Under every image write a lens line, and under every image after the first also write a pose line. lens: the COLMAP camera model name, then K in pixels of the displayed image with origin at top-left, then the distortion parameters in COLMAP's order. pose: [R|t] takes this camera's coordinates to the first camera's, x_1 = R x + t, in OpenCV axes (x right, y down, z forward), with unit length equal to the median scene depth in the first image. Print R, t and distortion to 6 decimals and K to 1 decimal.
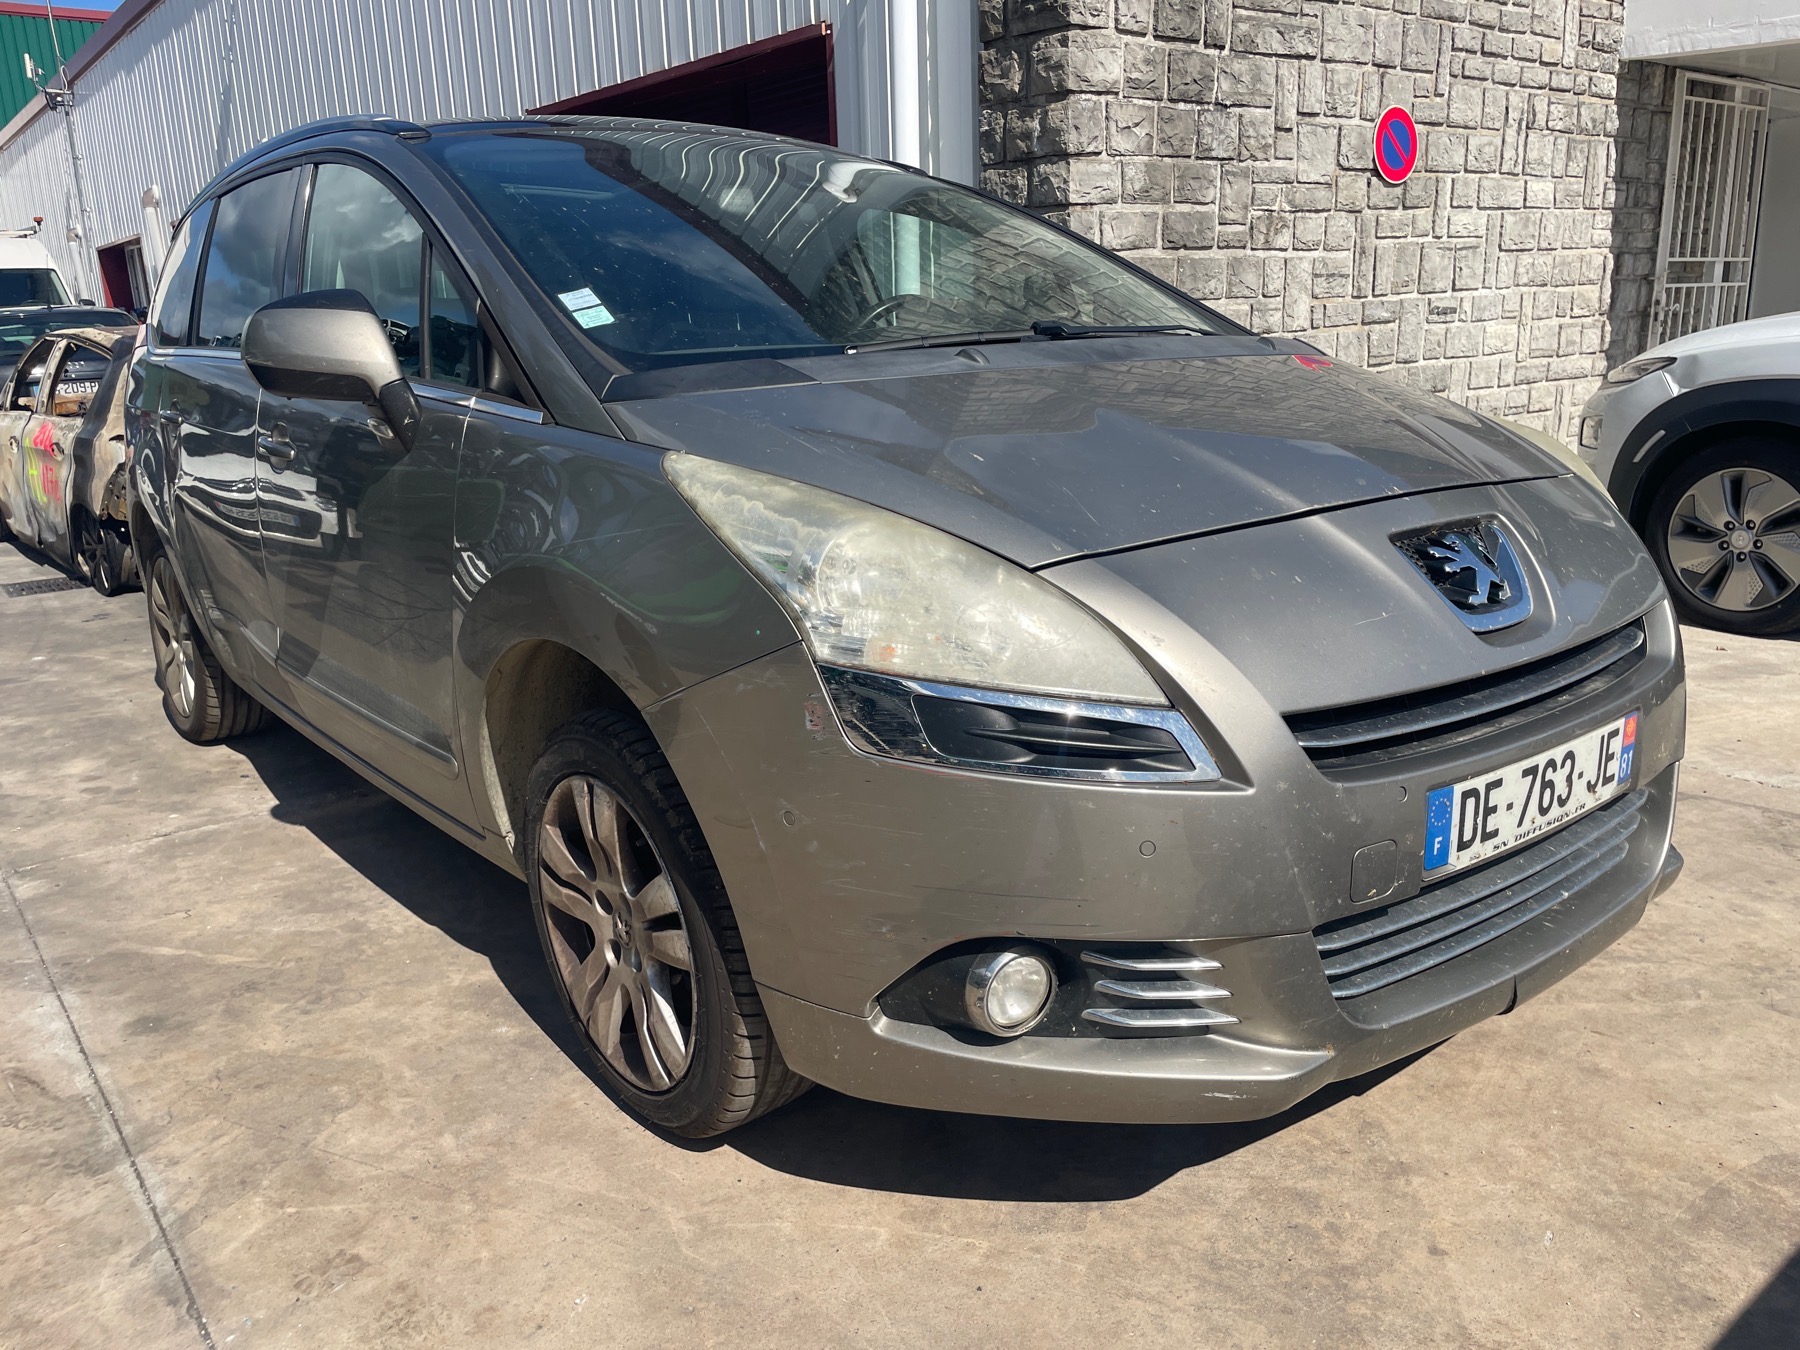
lens RADIAL K [[1365.8, 0, 892.0], [0, 1365.8, 664.3], [0, 0, 1]] dist [0.074143, -0.100807]
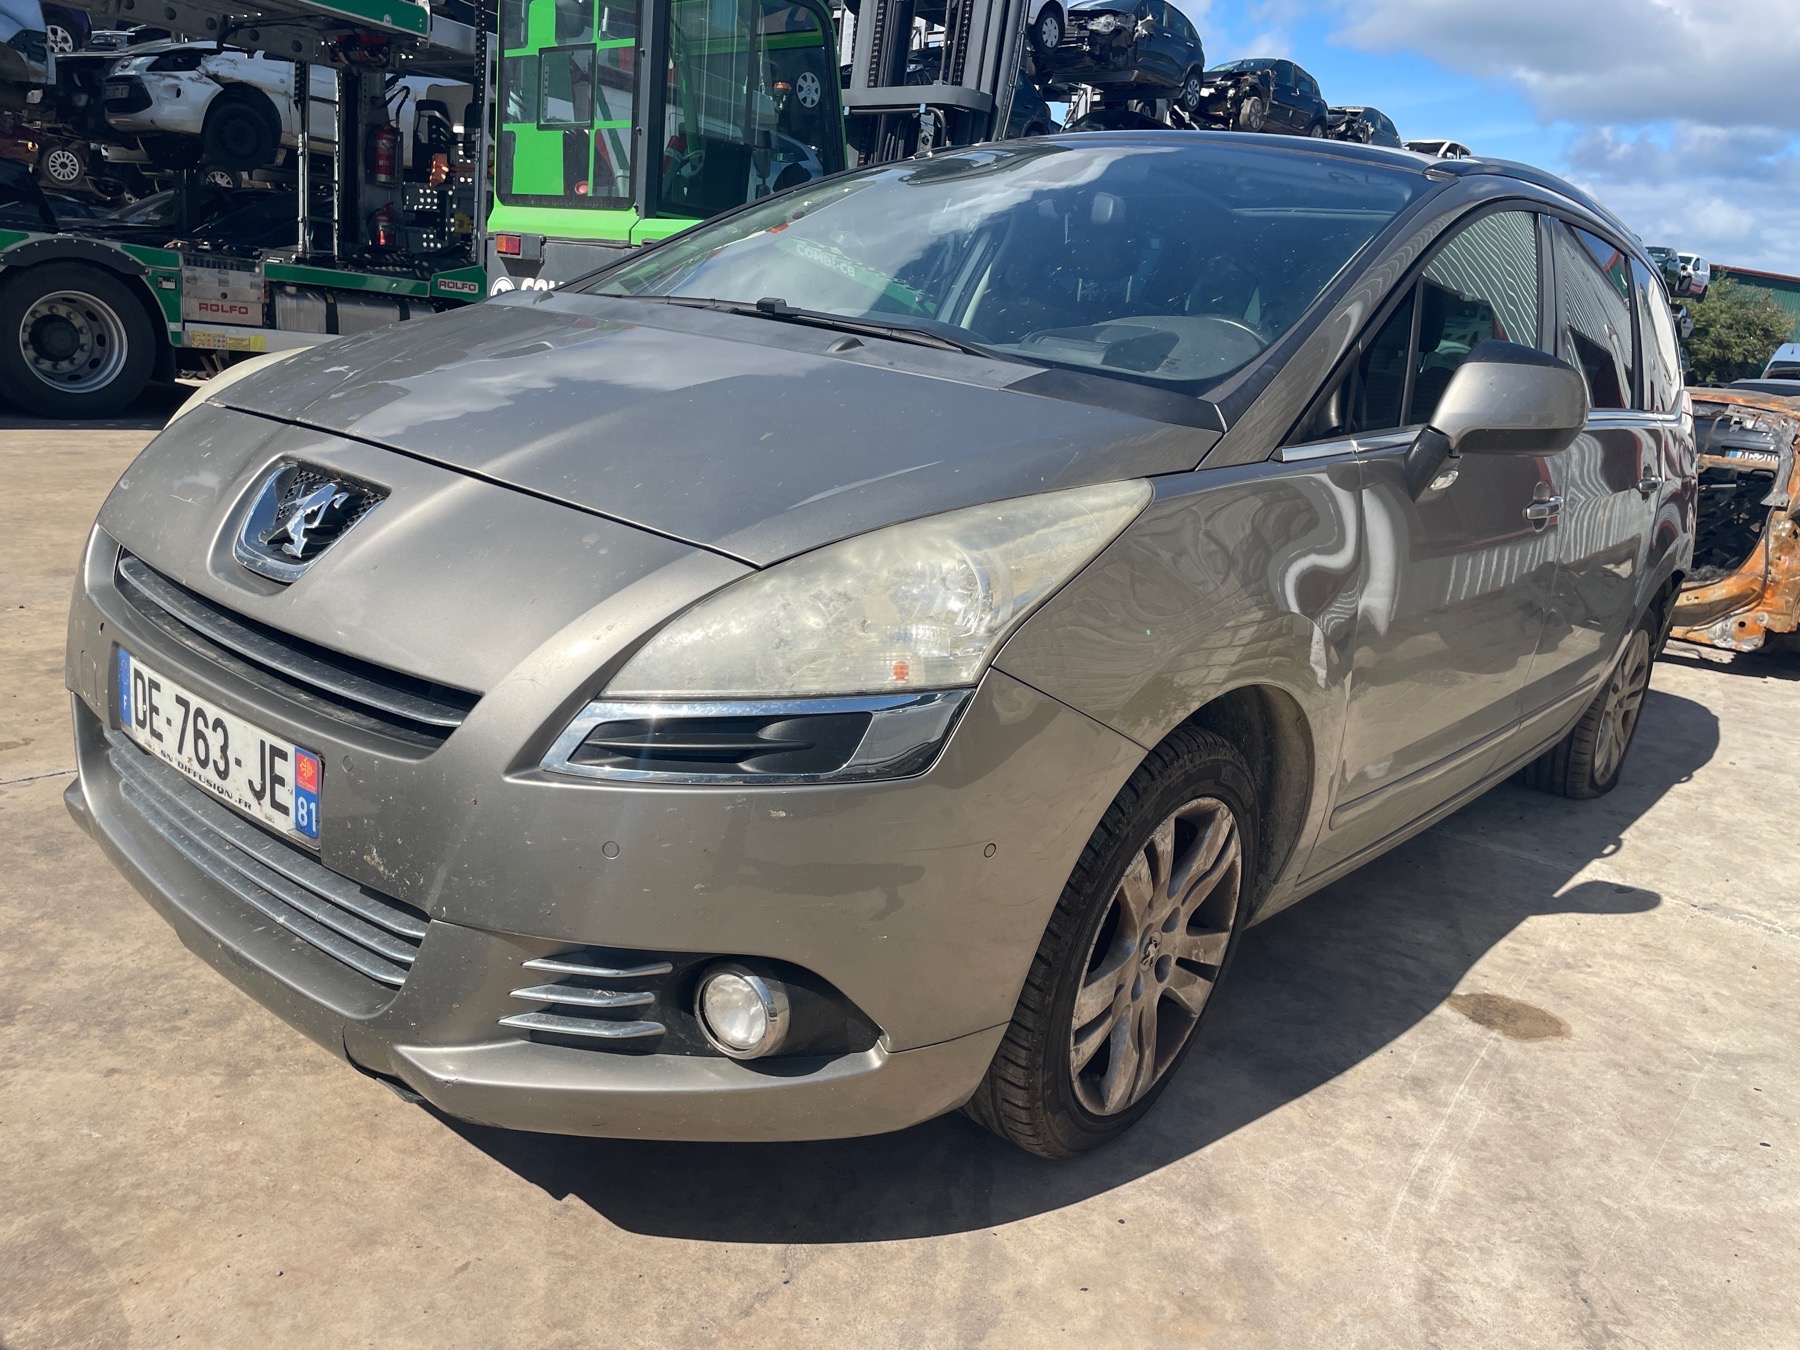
lens RADIAL K [[1375.5, 0, 900.0], [0, 1375.5, 675.0], [0, 0, 1]] dist [0.065305, -0.092241]
pose [[0.200538, 0.294240, -0.934455, 1.442786], [-0.347163, 0.913279, 0.213070, -0.318751], [0.916113, 0.281679, 0.285297, 1.150072]]
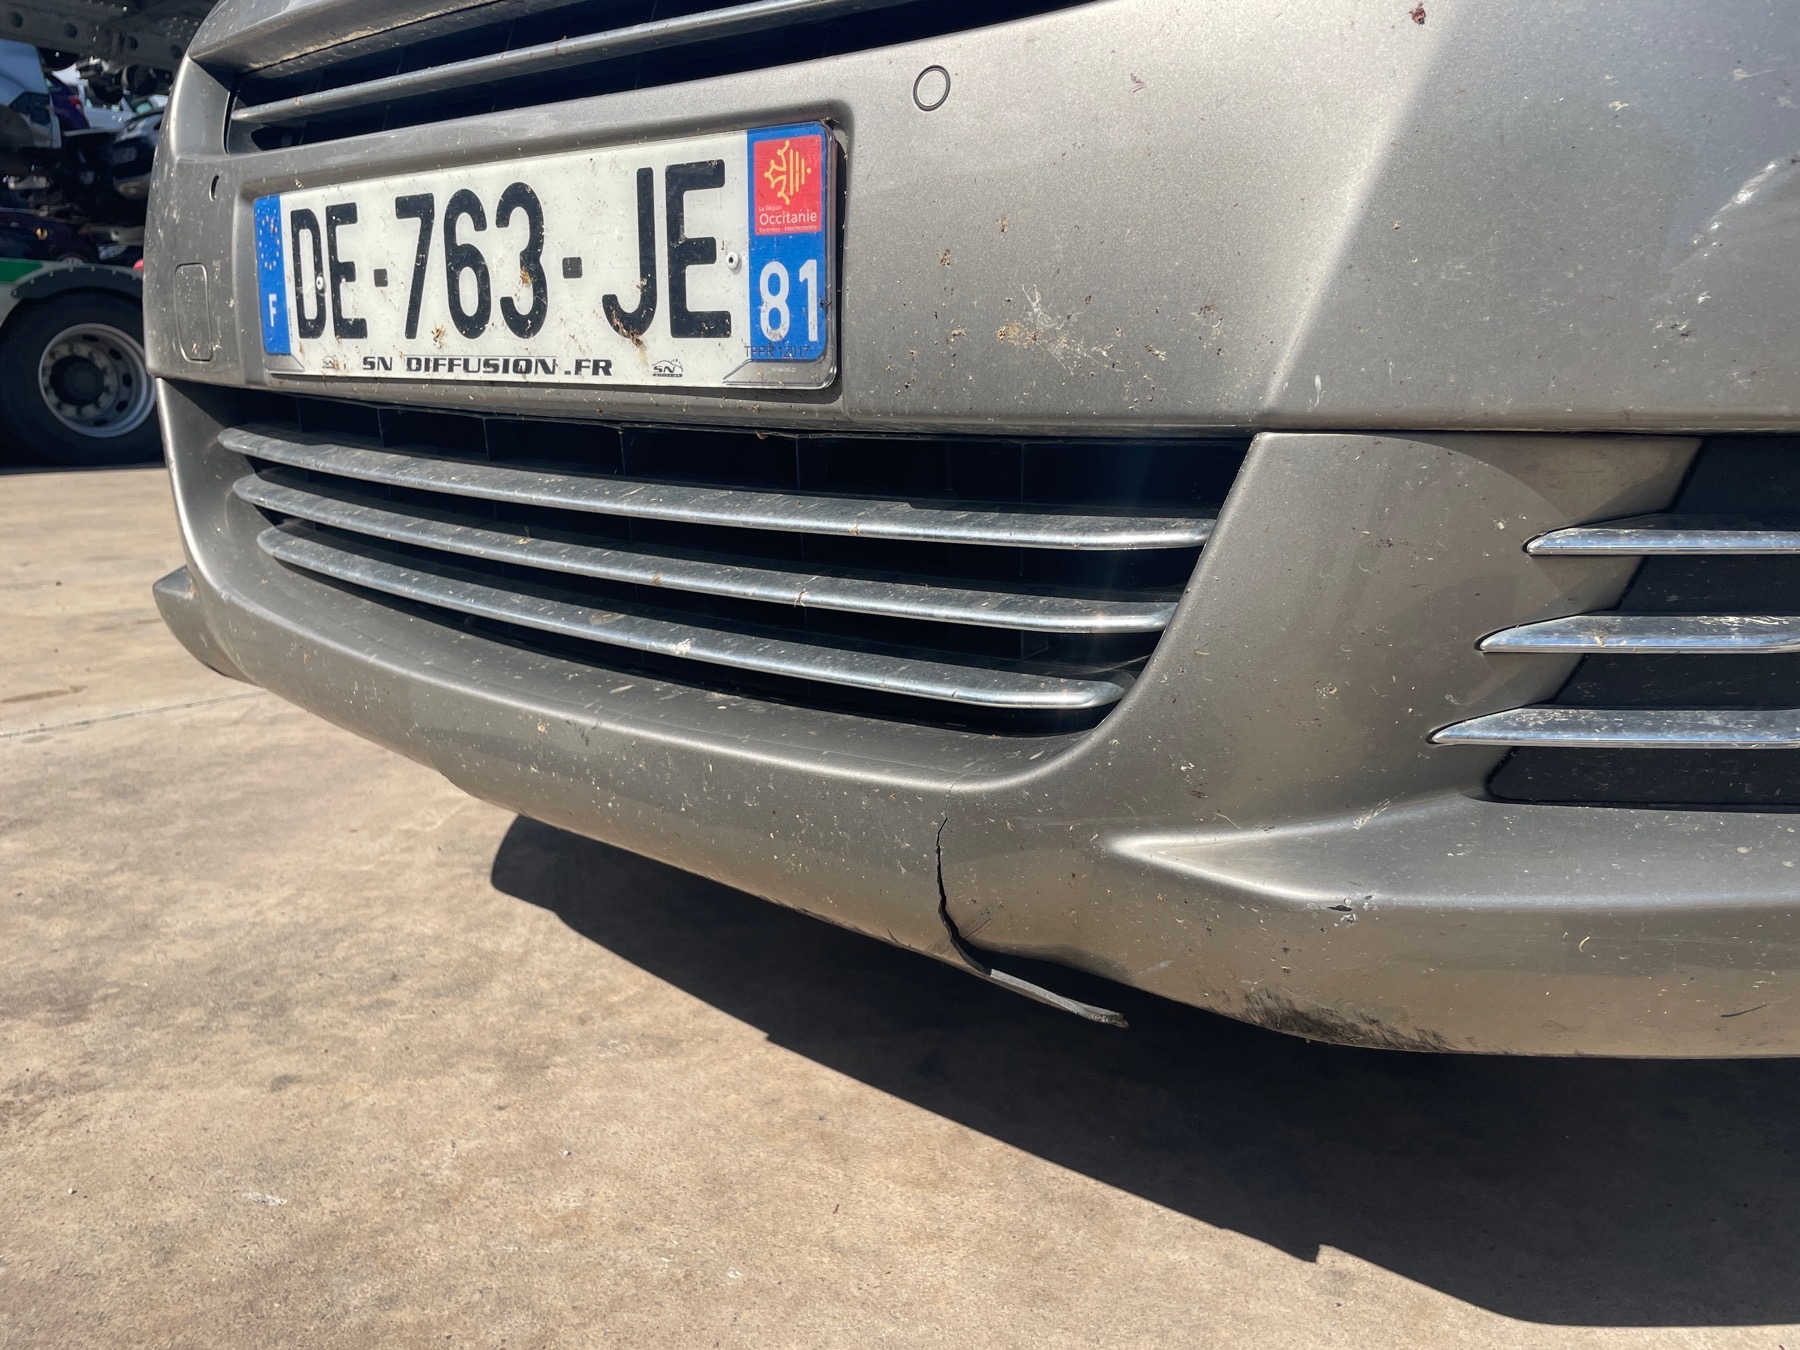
lens RADIAL K [[1398.7, 0, 888.7], [0, 1398.7, 652.8], [0, 0, 1]] dist [0.065993, -0.102109]
pose [[0.194212, 0.222290, -0.955442, 0.934634], [-0.253422, 0.952293, 0.170045, 0.095833], [0.947660, 0.209105, 0.241280, 1.038796]]
